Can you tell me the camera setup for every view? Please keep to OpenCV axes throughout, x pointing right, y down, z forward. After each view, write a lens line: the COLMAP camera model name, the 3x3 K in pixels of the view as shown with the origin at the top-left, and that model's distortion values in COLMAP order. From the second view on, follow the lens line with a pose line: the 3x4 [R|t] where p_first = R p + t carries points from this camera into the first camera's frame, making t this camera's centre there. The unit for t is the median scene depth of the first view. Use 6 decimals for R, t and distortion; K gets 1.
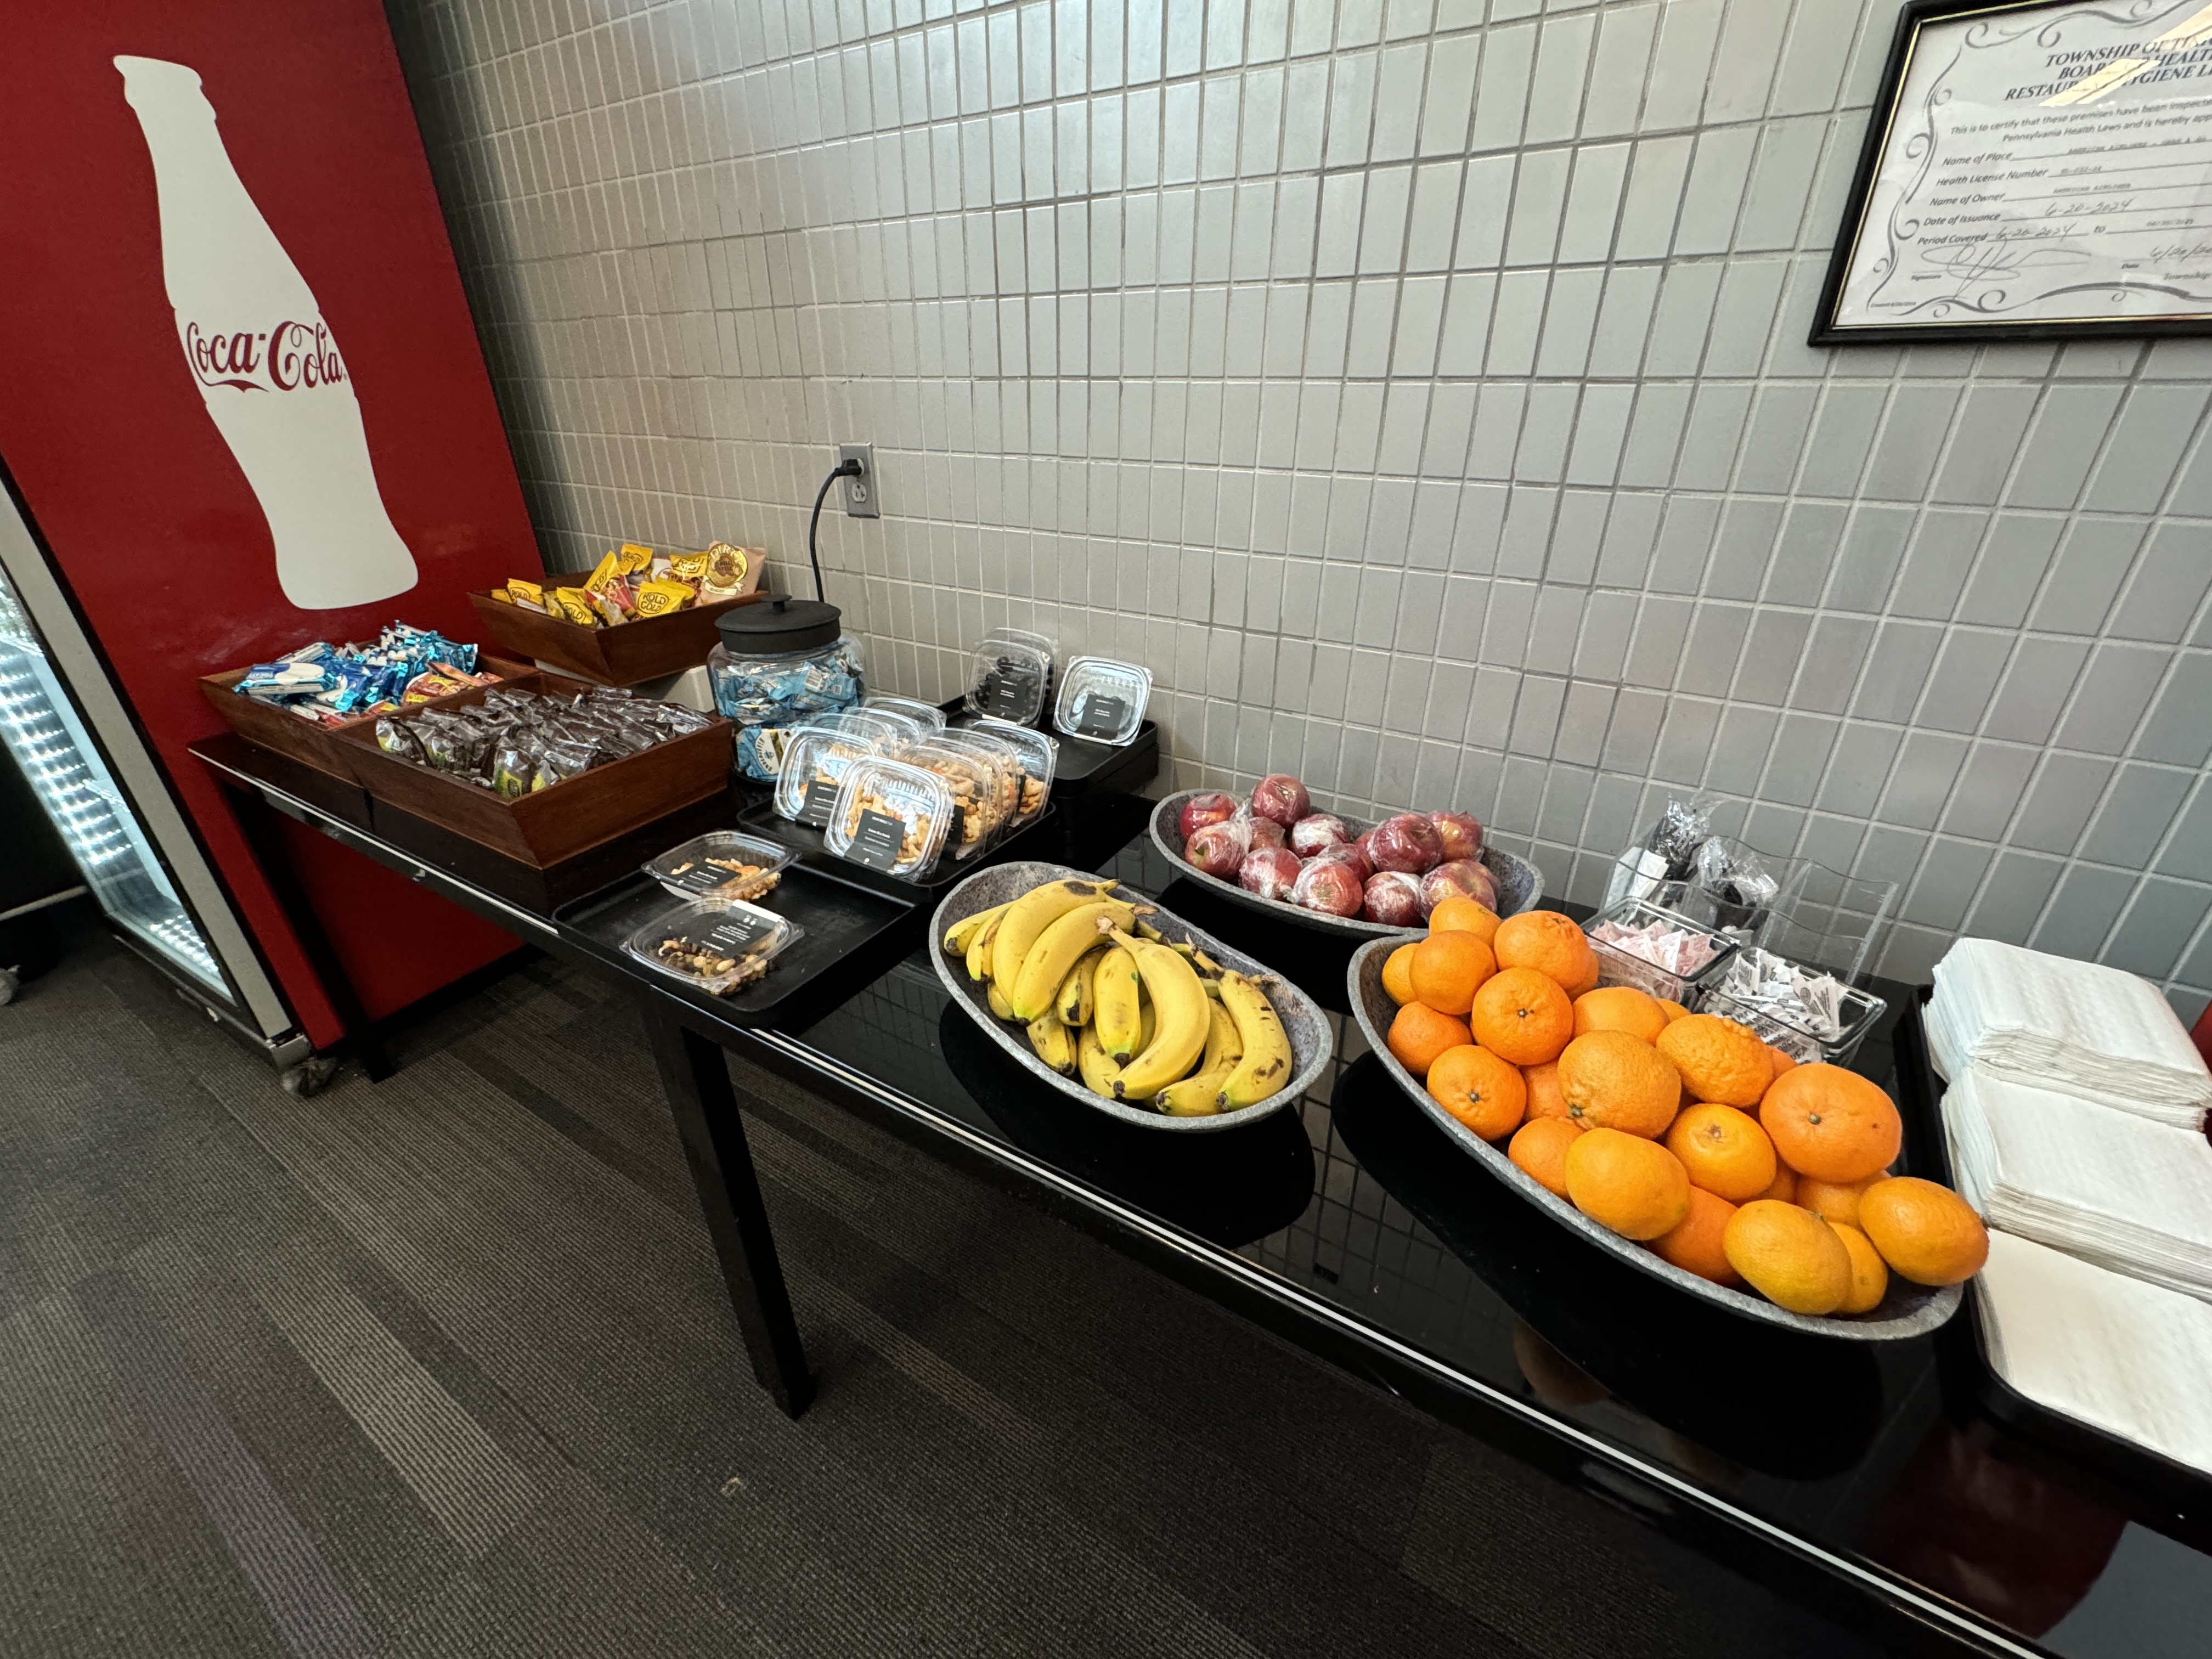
lens RADIAL K [[914.7, 0, 1100.8], [0, 914.7, 825.6], [0, 0, 1]] dist [-0.006260, 0.000373]
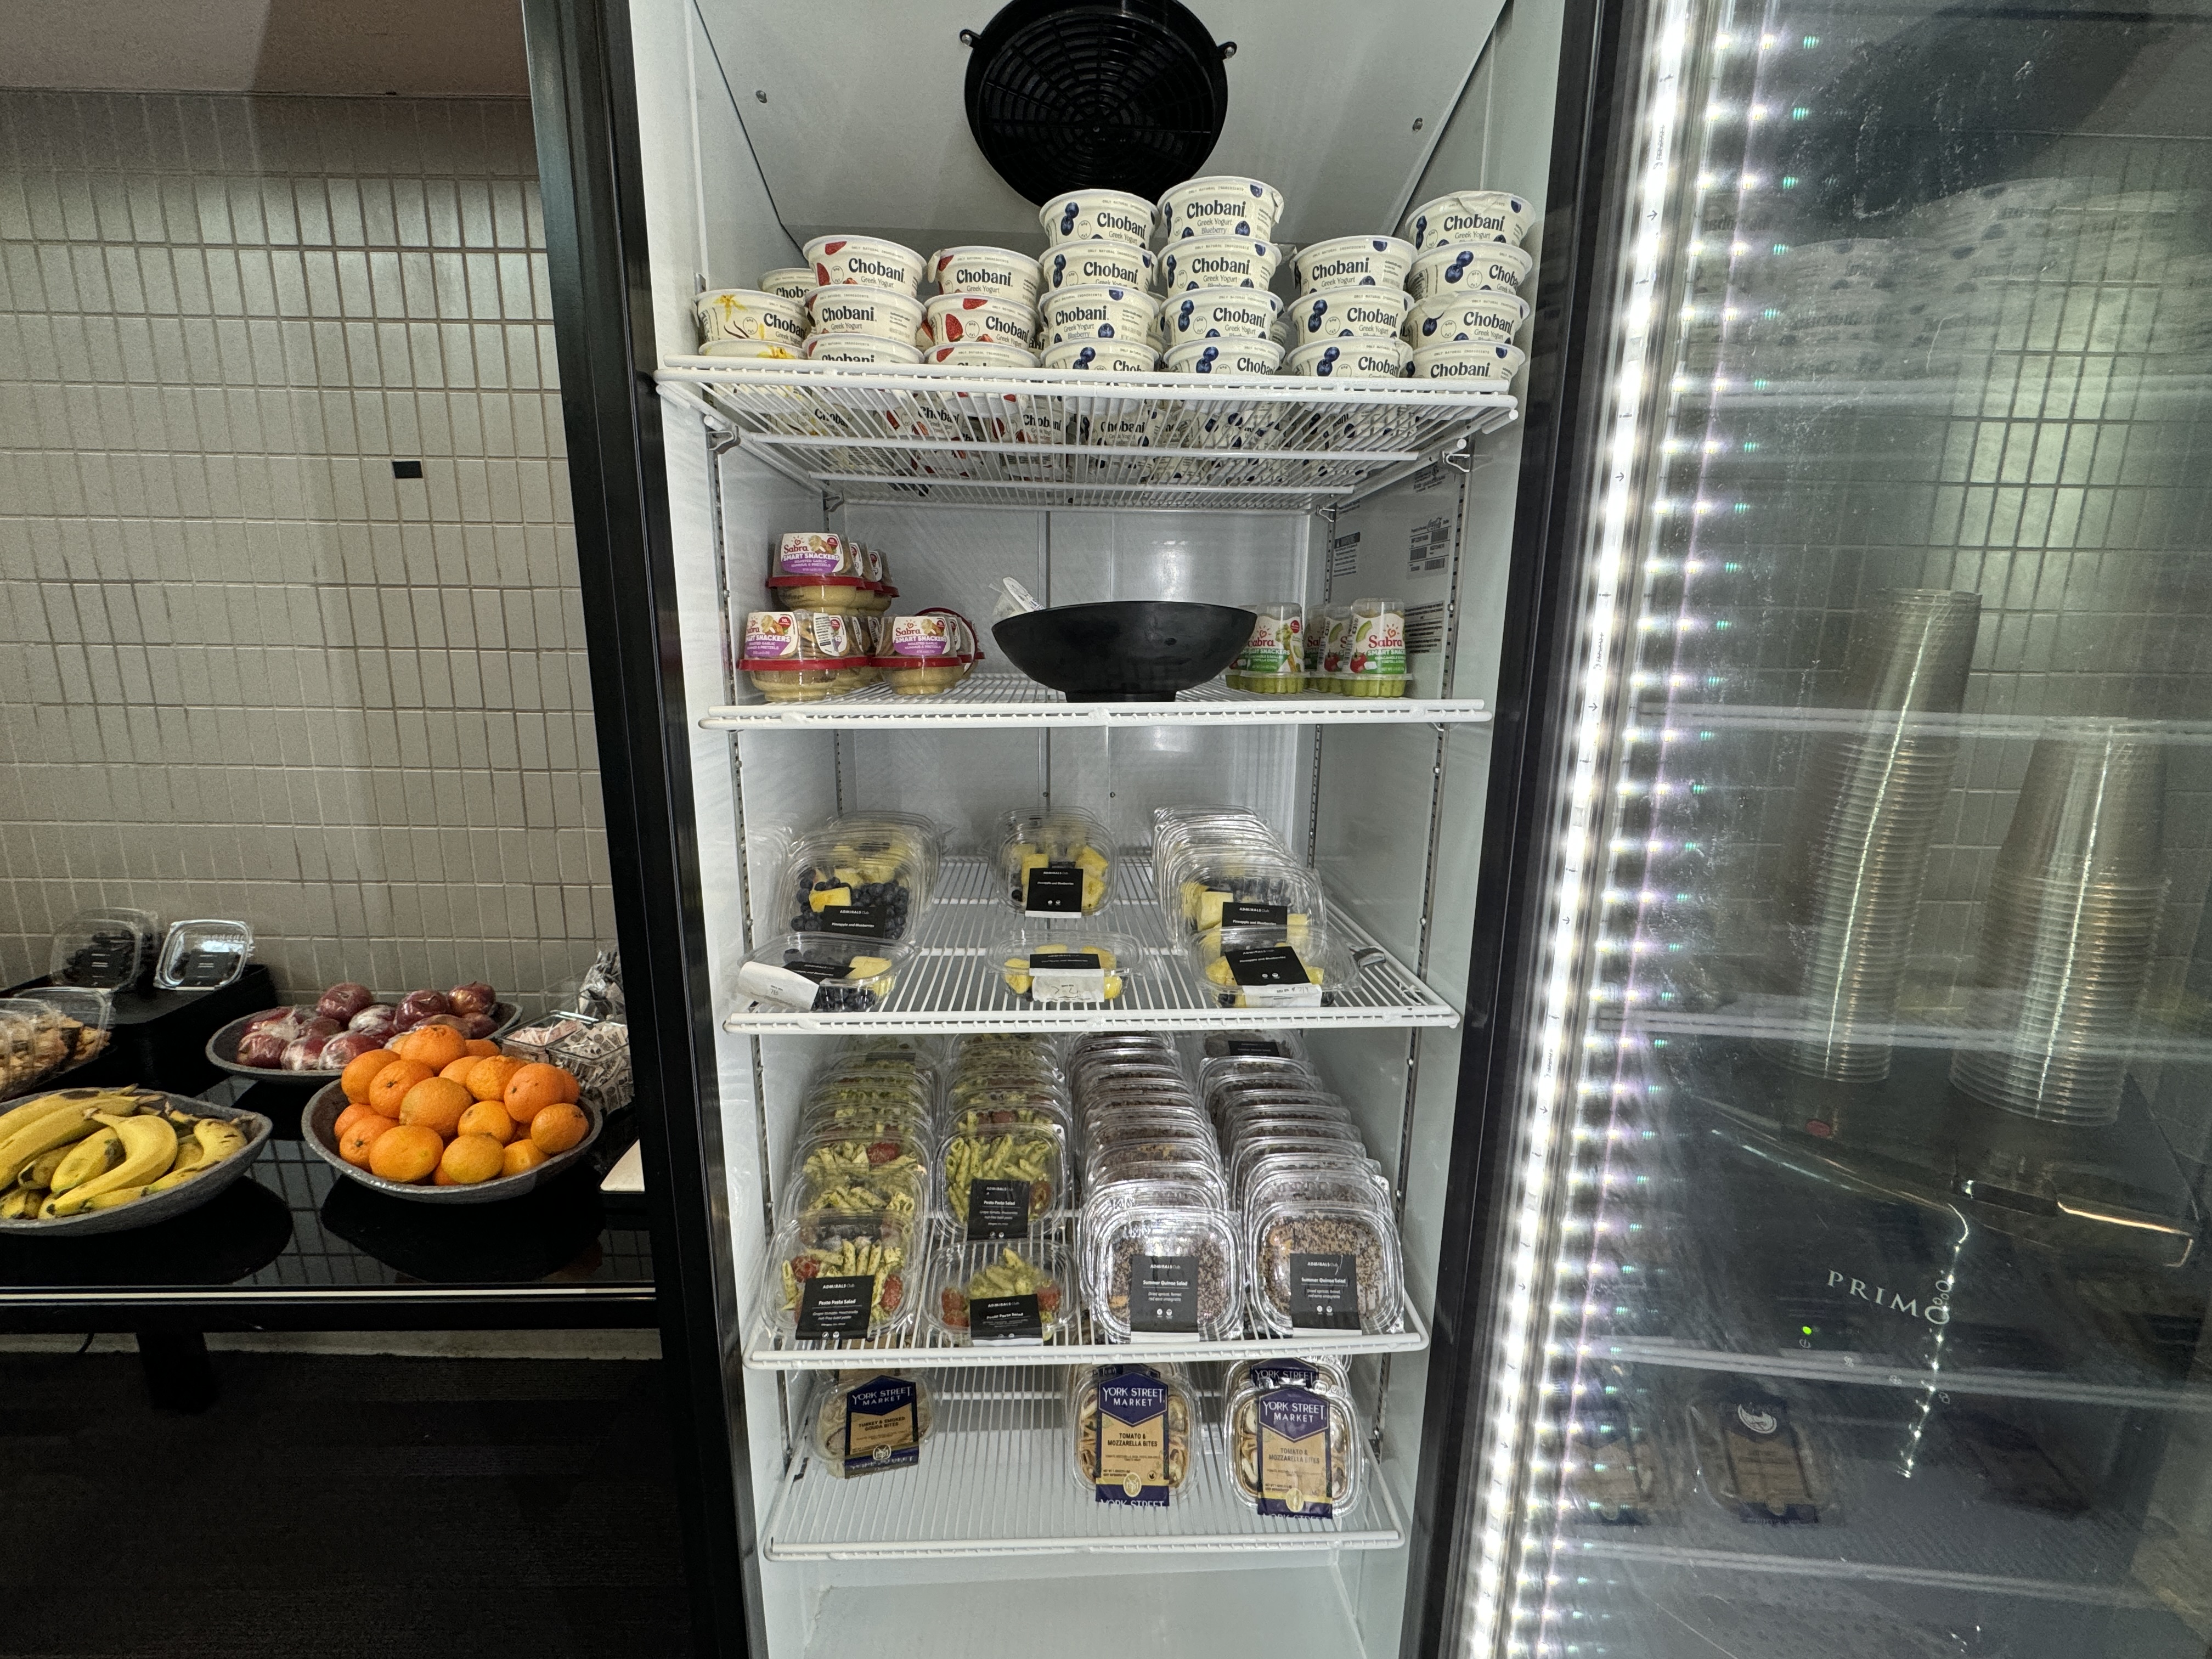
lens RADIAL K [[914.7, 0, 1100.8], [0, 914.7, 825.6], [0, 0, 1]] dist [-0.006260, 0.000373]
pose [[0.832258, -0.111460, 0.543068, 0.418794], [0.230217, 0.960610, -0.155654, 0.185746], [-0.504327, 0.254567, 0.825136, -0.730205]]
